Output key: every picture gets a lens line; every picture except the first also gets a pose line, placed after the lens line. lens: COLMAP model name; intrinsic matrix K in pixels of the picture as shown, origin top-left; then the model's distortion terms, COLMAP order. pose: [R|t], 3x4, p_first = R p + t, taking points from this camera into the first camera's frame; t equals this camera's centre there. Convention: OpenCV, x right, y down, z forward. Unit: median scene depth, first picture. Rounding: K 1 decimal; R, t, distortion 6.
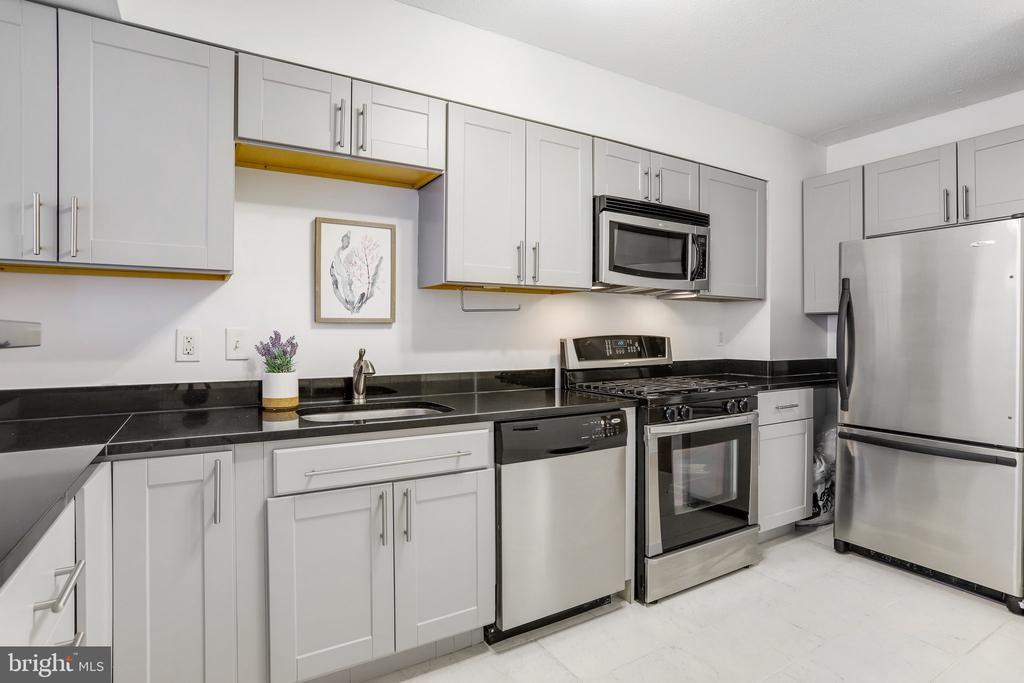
lens RADIAL K [[525.3, 0, 511.4], [0, 525.3, 338.9], [0, 0, 1]] dist [-0.050247, 0.027025]
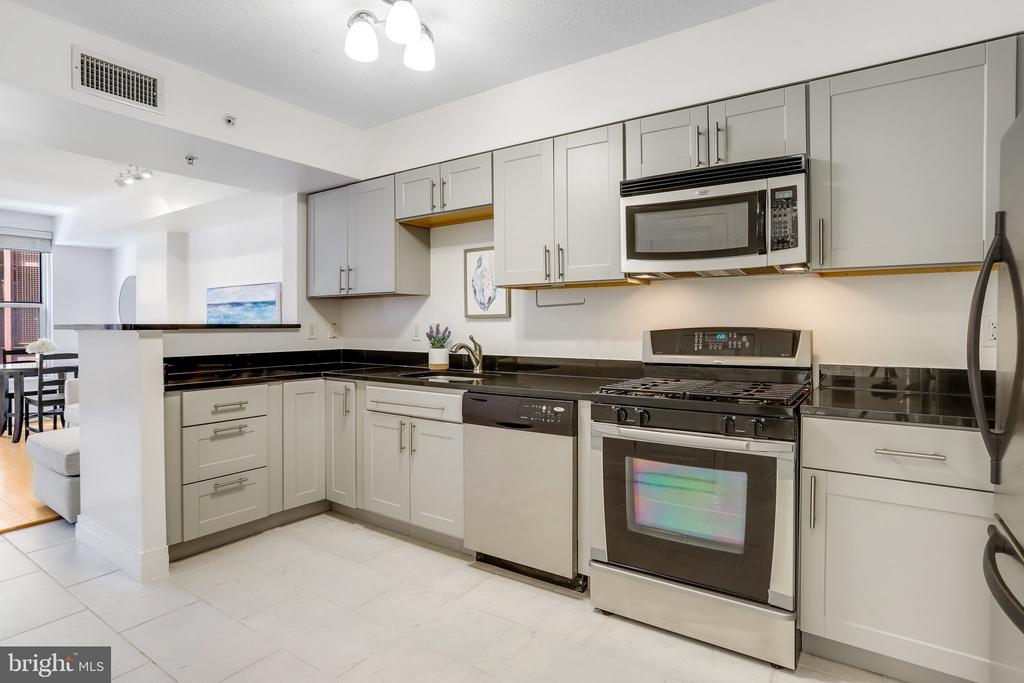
lens RADIAL K [[525.3, 0, 528.3], [0, 525.3, 331.6], [0, 0, 1]] dist [-0.050247, 0.027025]
pose [[0.443722, 0.012118, -0.896082, 1.075098], [-0.009099, 0.999918, 0.009016, -0.006470], [0.896118, 0.004153, 0.443796, 0.469995]]
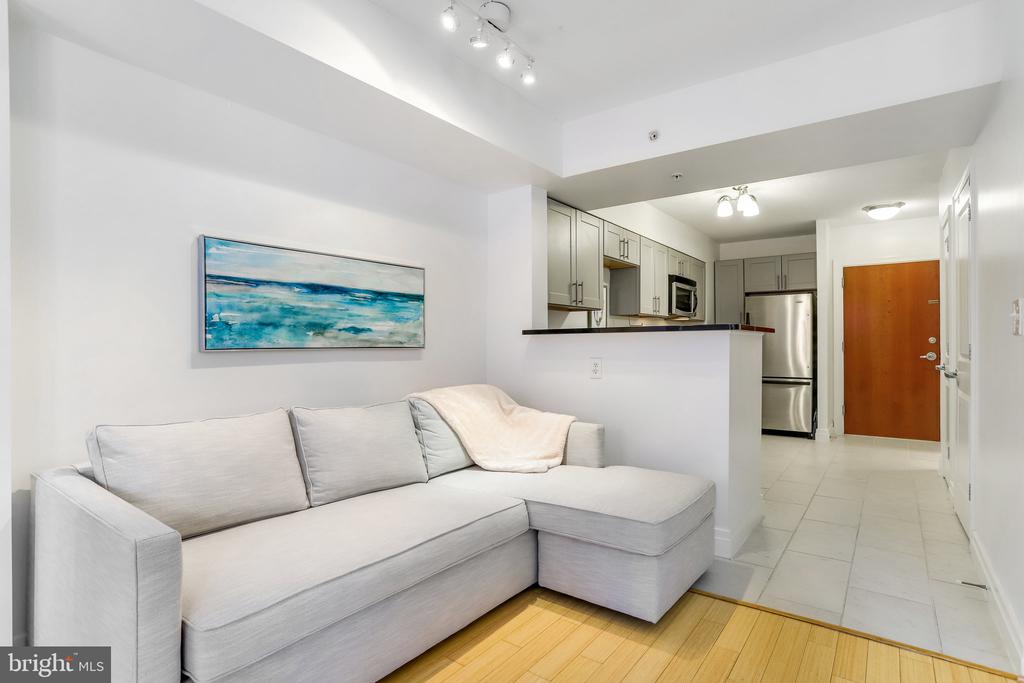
lens RADIAL K [[525.3, 0, 513.5], [0, 525.3, 342.2], [0, 0, 1]] dist [-0.050247, 0.027025]
pose [[0.923033, 0.004065, 0.384698, -1.231694], [-0.001212, 0.999970, -0.007659, 0.029474], [-0.384718, 0.006603, 0.923011, -0.744202]]
